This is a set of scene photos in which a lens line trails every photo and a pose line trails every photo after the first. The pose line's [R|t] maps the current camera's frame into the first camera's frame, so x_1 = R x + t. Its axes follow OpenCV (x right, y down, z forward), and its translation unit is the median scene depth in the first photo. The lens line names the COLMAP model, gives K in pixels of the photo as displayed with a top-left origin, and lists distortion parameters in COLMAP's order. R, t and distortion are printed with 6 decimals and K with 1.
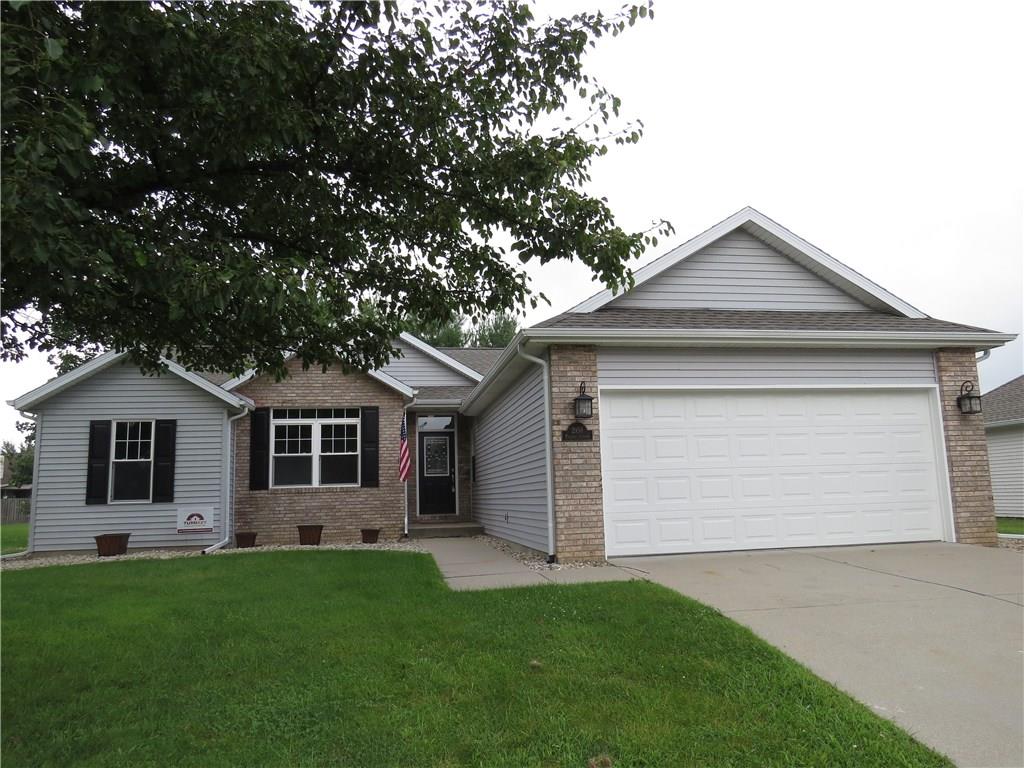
lens RADIAL K [[729.3, 0, 512.5], [0, 729.3, 385.1], [0, 0, 1]] dist [-0.009787, -0.001112]
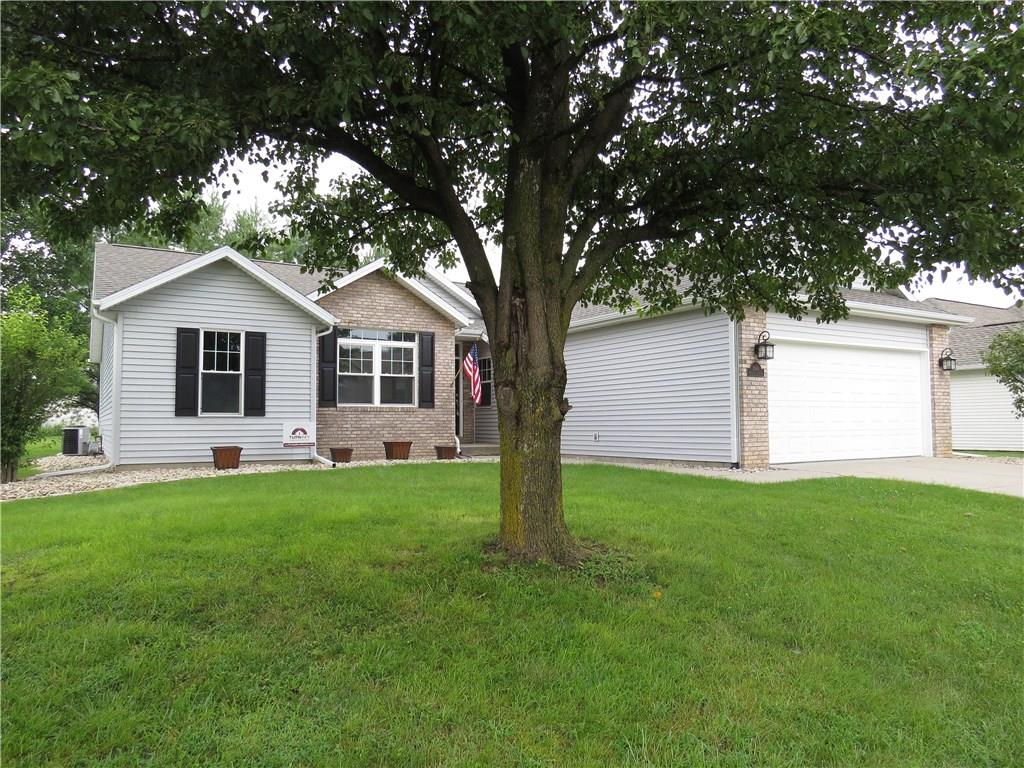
lens RADIAL K [[729.3, 0, 510.5], [0, 729.3, 383.3], [0, 0, 1]] dist [-0.009787, -0.001112]
pose [[0.928313, 0.044801, 0.369091, -0.524008], [-0.077445, 0.994239, 0.074103, 0.017272], [-0.363645, -0.097375, 0.926434, -0.031034]]
